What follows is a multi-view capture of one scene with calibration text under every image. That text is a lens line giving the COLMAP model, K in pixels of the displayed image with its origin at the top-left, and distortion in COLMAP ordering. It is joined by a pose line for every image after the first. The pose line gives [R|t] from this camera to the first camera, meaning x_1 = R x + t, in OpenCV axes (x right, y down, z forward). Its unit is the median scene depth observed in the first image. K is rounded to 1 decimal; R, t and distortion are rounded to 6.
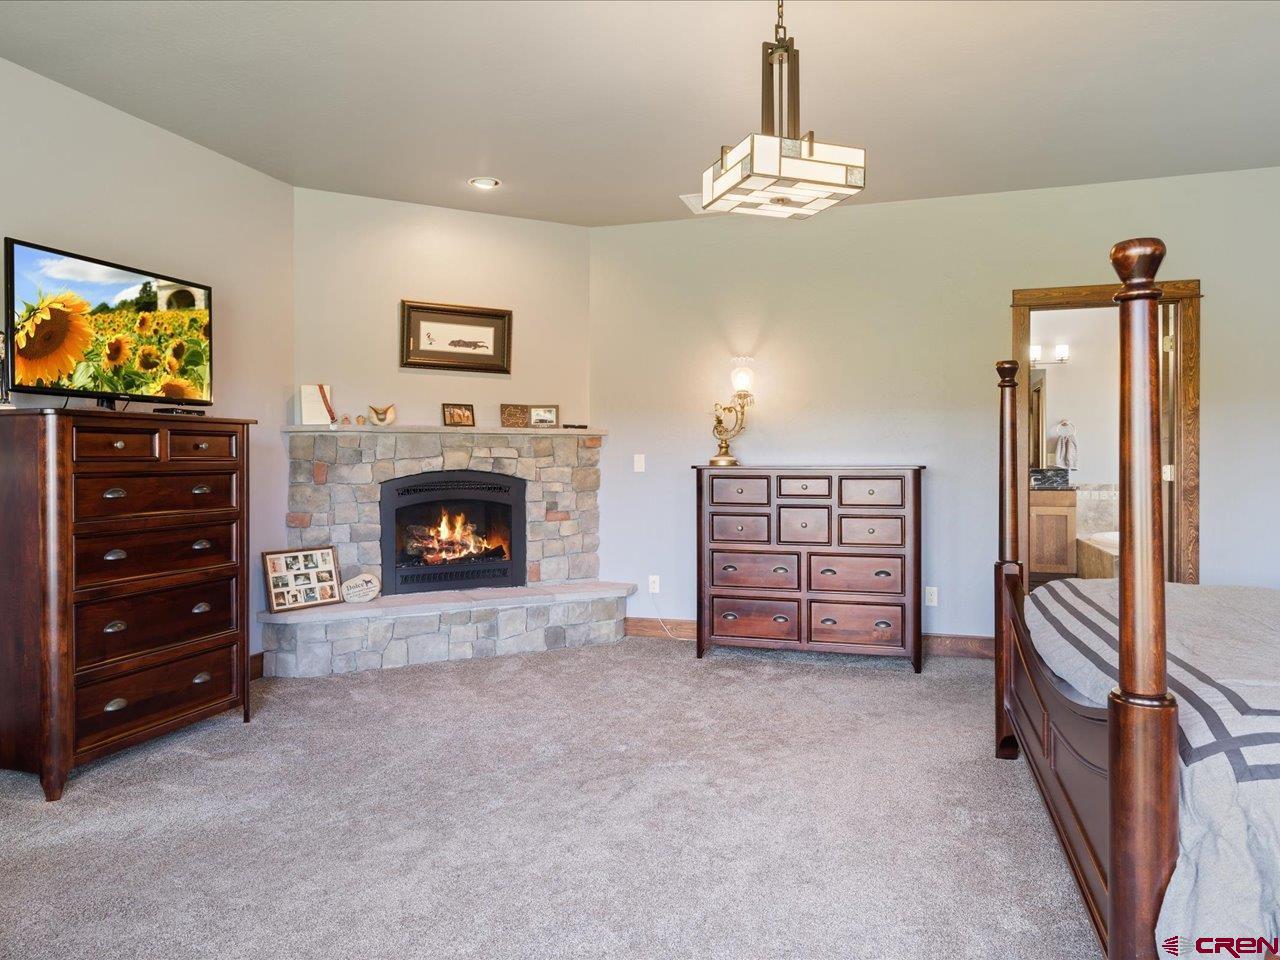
lens RADIAL K [[854.2, 0, 640.7], [0, 854.2, 456.5], [0, 0, 1]] dist [-0.002527, -0.000886]
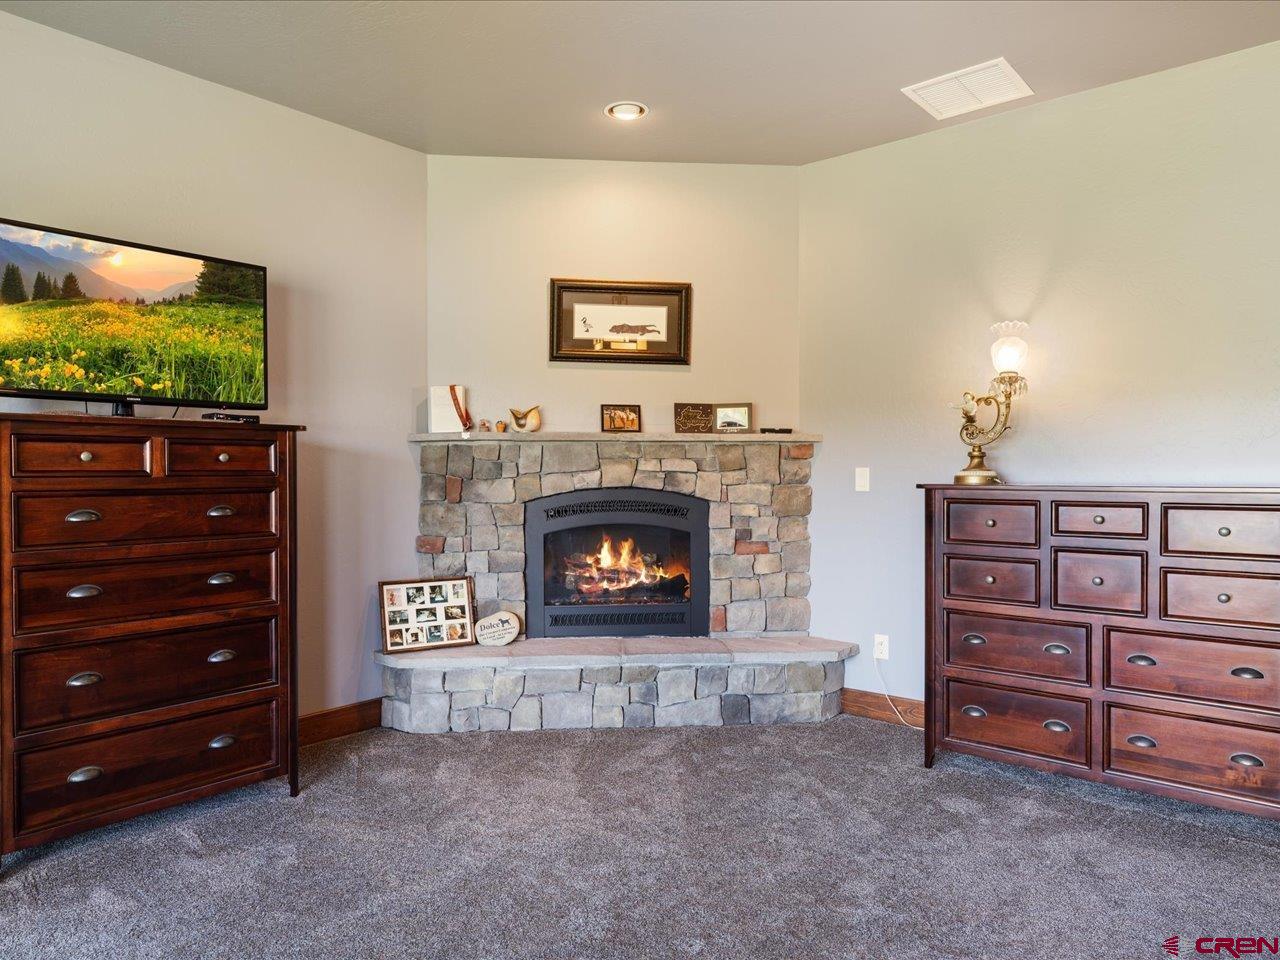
lens RADIAL K [[850.8, 0, 640.0], [0, 850.8, 480.0], [0, 0, 1]] dist [0.002423, 0.000870]
pose [[0.920558, 0.004848, -0.390575, 0.124269], [-0.000019, 0.999924, 0.012367, -0.000806], [0.390605, -0.011377, 0.920488, 0.296120]]
